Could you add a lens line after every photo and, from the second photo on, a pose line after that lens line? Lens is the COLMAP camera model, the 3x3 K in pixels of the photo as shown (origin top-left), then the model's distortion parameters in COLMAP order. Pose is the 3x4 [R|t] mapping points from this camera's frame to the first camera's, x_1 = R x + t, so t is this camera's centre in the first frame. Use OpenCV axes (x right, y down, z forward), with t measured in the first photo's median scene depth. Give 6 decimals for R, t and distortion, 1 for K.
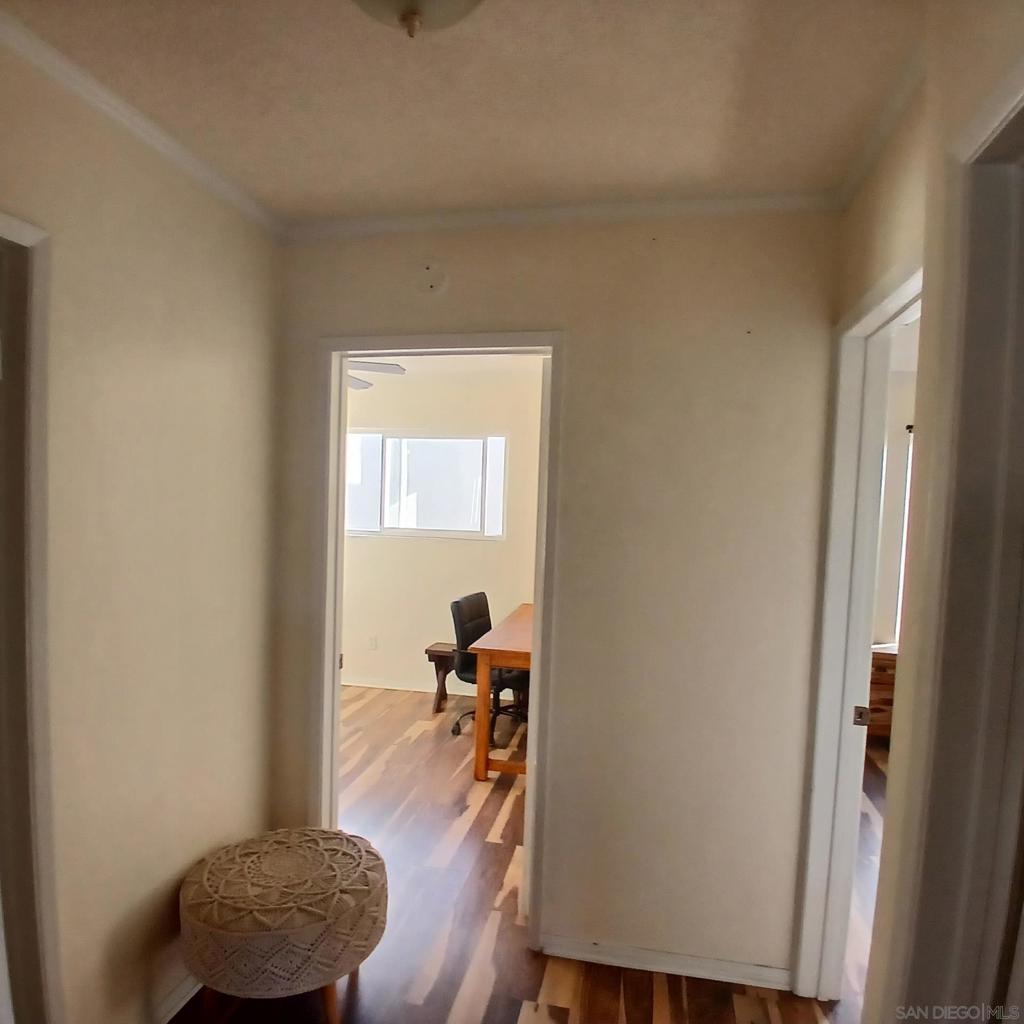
lens RADIAL K [[693.6, 0, 512.7], [0, 693.6, 512.6], [0, 0, 1]] dist [0.008161, -0.001622]
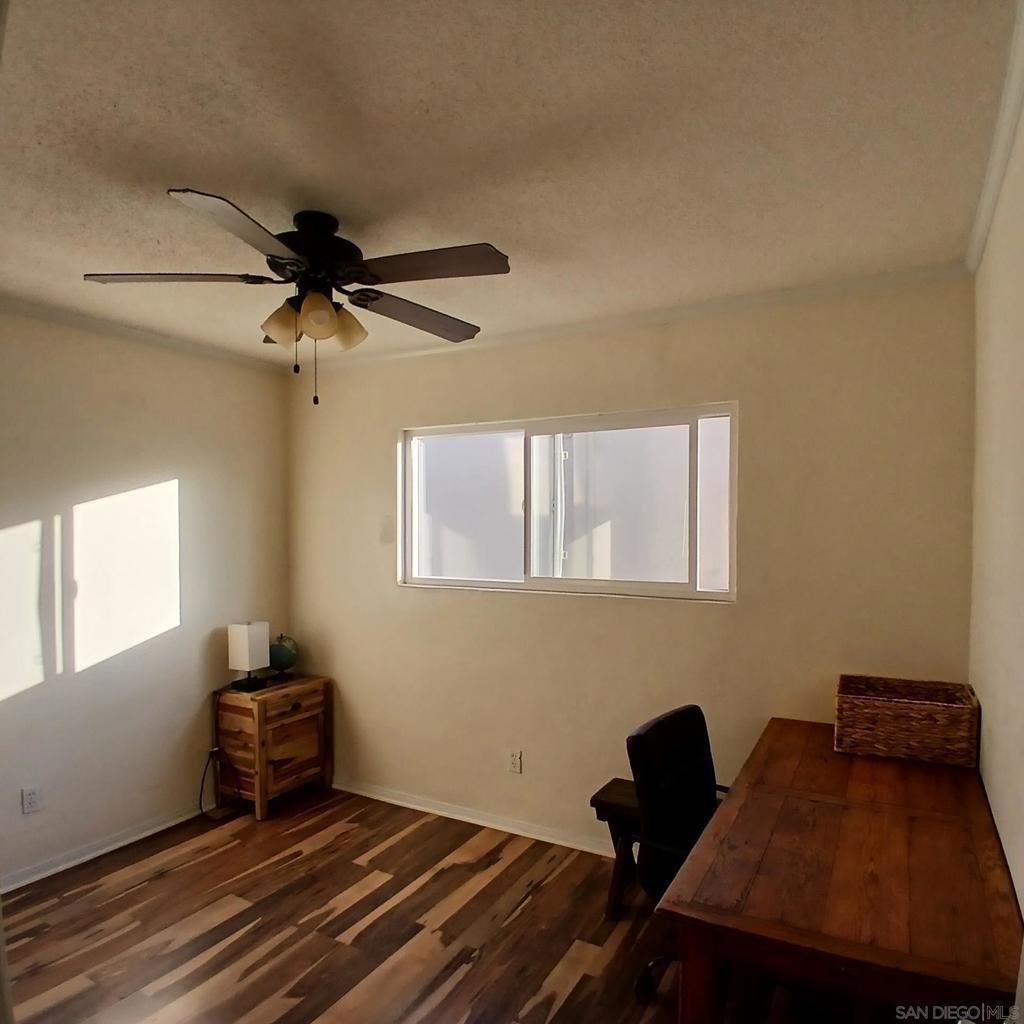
lens RADIAL K [[693.6, 0, 513.6], [0, 693.6, 520.1], [0, 0, 1]] dist [0.008161, -0.001622]
pose [[0.955456, -0.021826, -0.294326, -0.015031], [0.010490, 0.999143, -0.040040, -0.005916], [0.294948, 0.035169, 0.954866, 0.416145]]
